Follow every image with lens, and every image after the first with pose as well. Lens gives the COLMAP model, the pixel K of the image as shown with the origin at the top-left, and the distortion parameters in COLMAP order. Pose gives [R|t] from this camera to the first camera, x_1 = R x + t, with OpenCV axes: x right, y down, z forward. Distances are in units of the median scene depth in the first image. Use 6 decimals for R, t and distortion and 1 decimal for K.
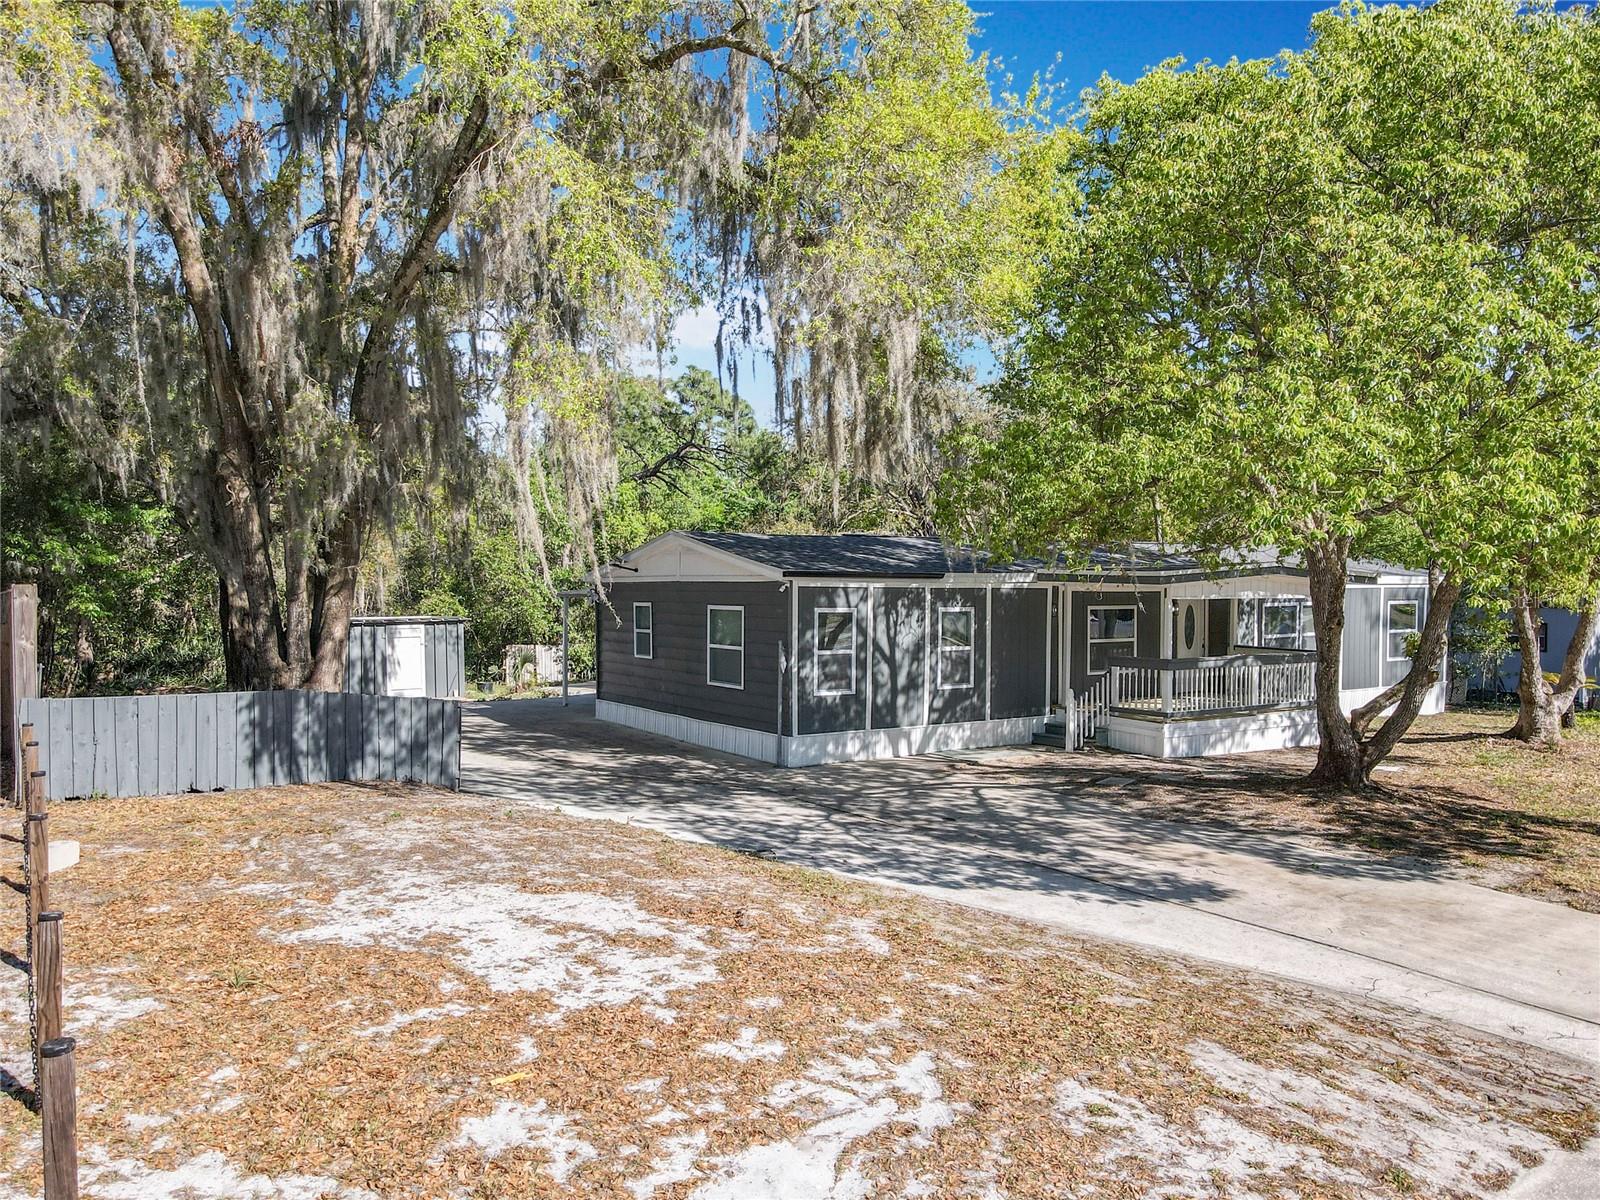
lens RADIAL K [[1102.9, 0, 765.4], [0, 1102.9, 559.2], [0, 0, 1]] dist [0.026981, 0.001127]
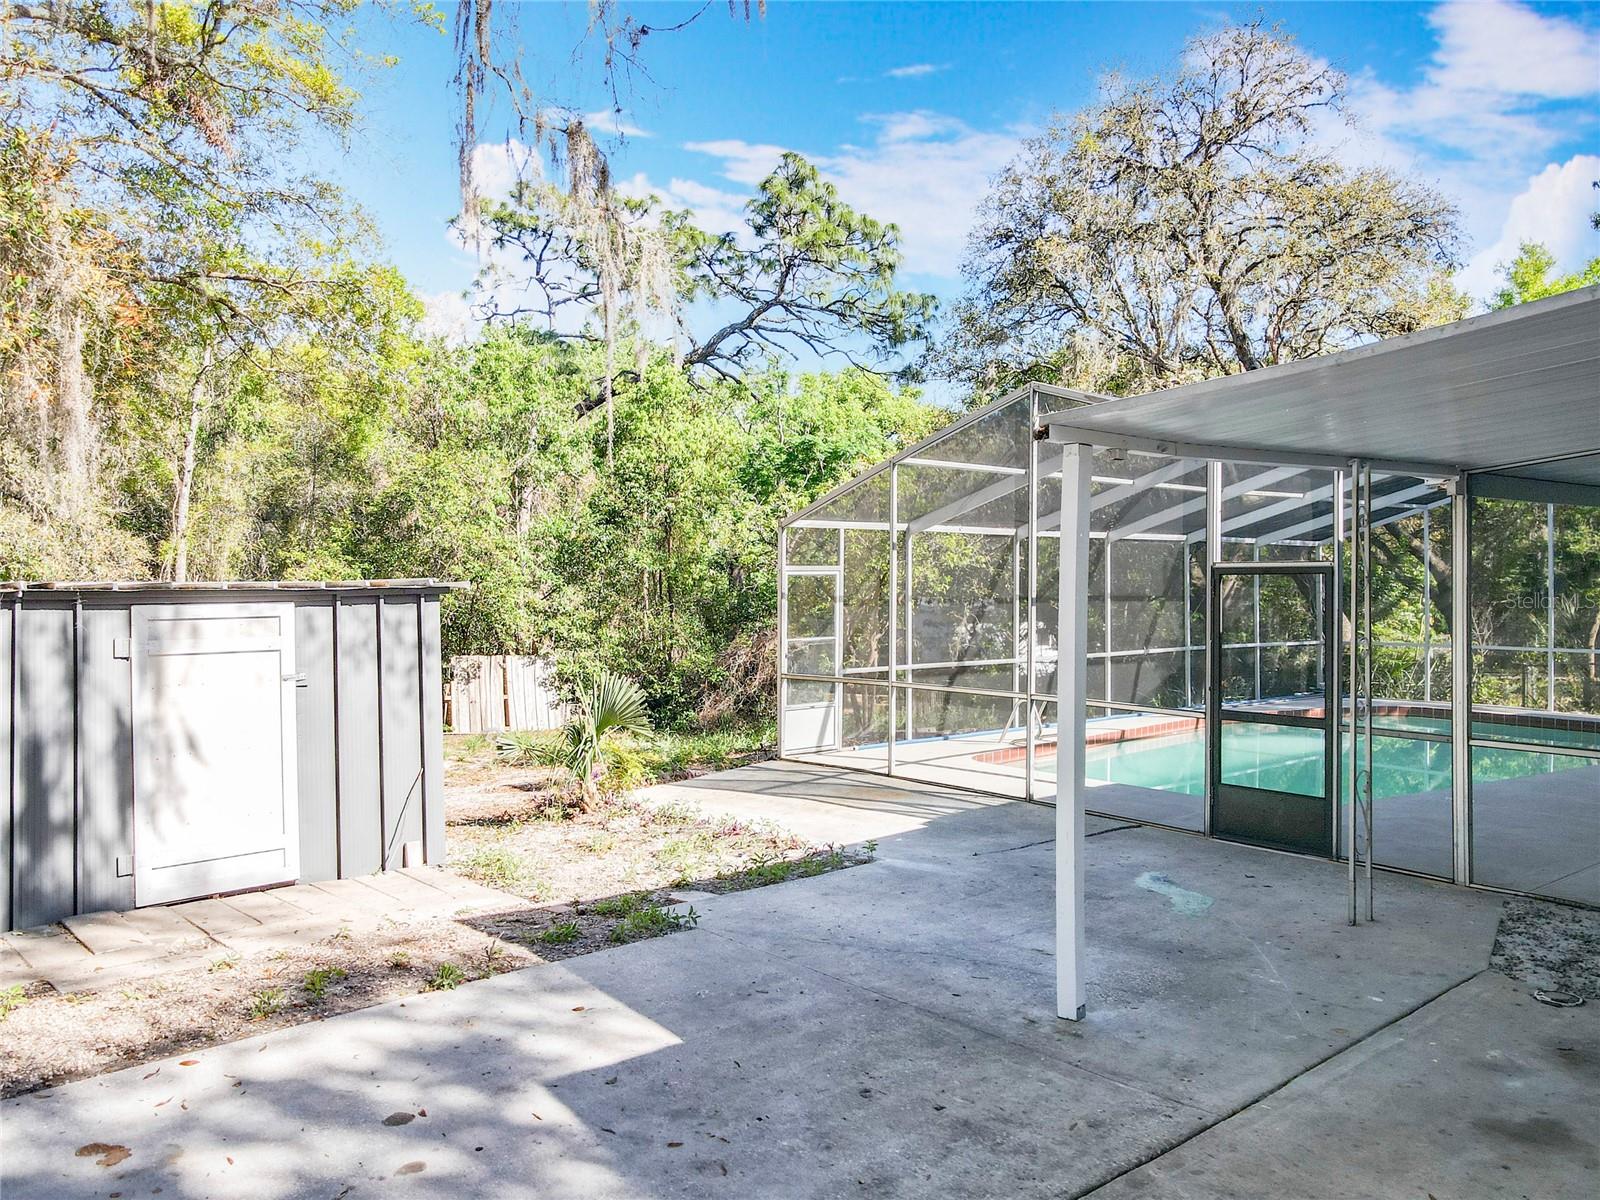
lens RADIAL K [[1141.3, 0, 792.0], [0, 1141.3, 599.0], [0, 0, 1]] dist [-0.013053, 0.054526]
pose [[0.993789, -0.000924, 0.111276, -0.342311], [-0.003090, 0.999351, 0.035894, 0.075594], [-0.111237, -0.036015, 0.993141, 1.113421]]
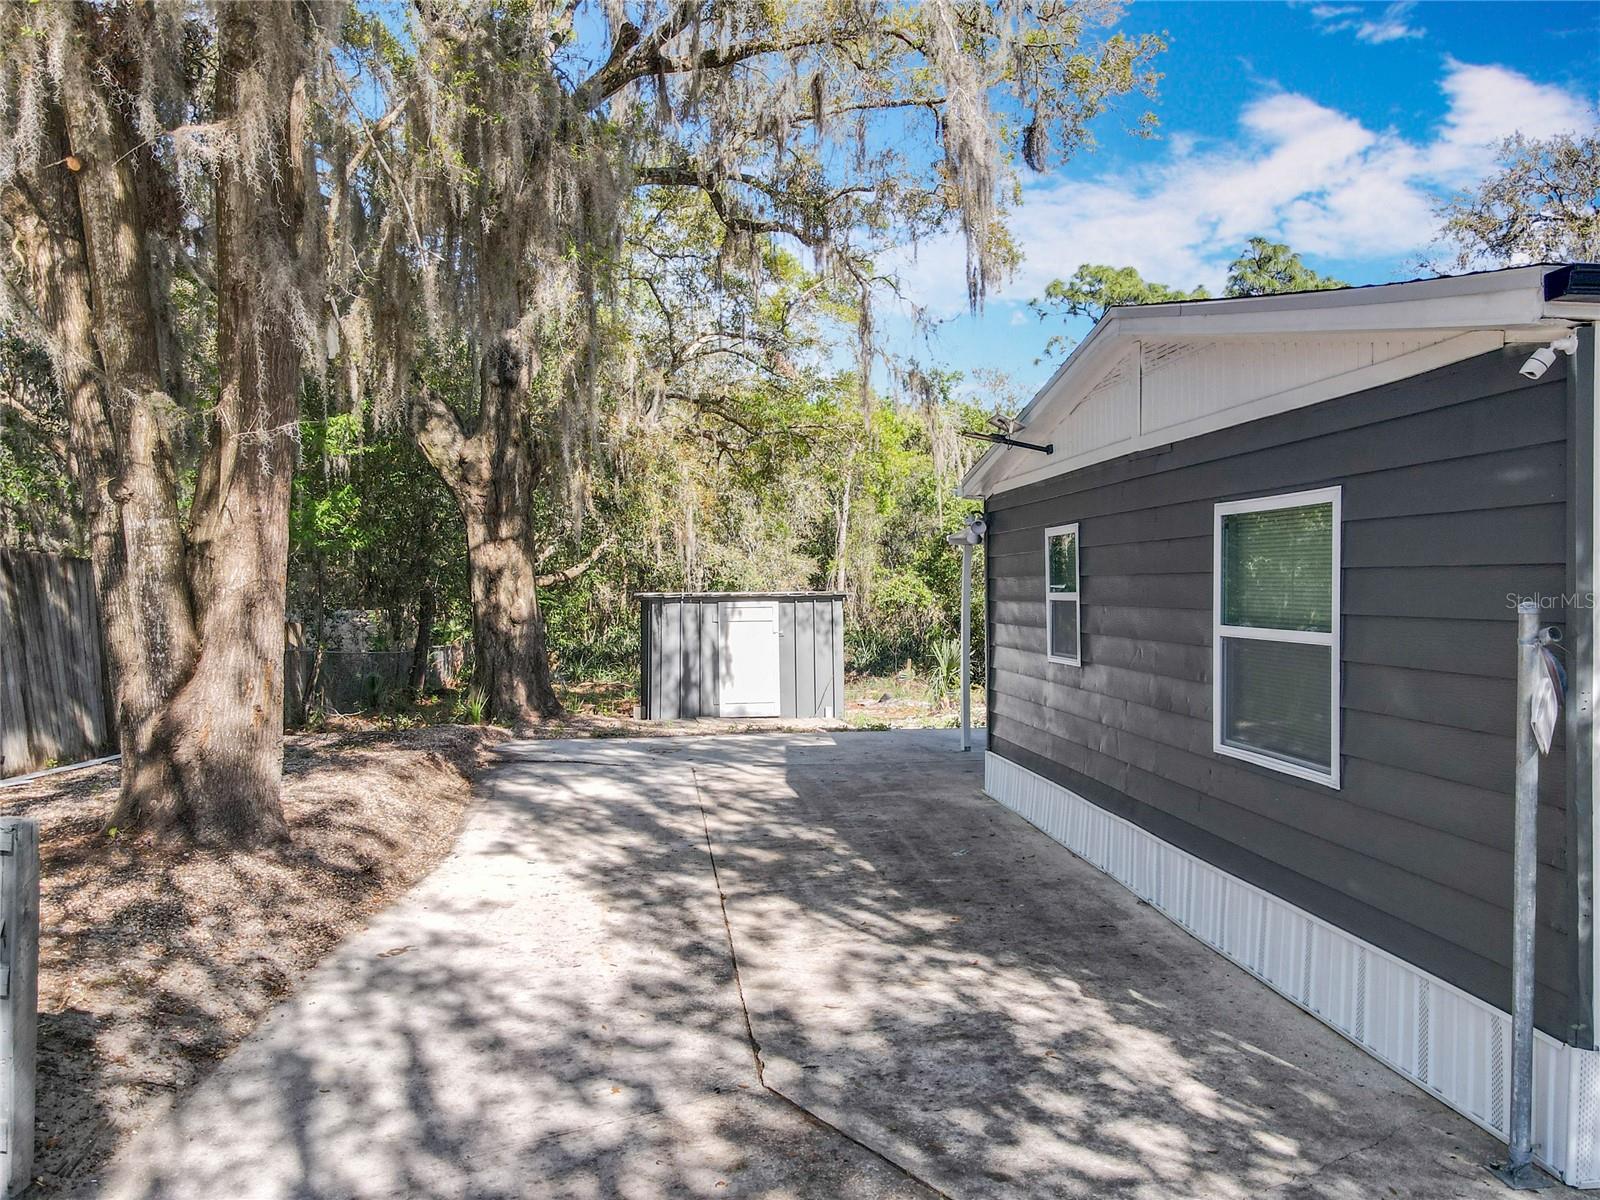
lens RADIAL K [[1117.8, 0, 808.7], [0, 1117.8, 595.3], [0, 0, 1]] dist [0.001391, 0.003379]
pose [[0.894239, 0.001295, -0.447589, -0.013310], [0.012476, 0.999535, 0.027818, 0.060335], [0.447417, -0.030460, 0.893807, 0.685888]]
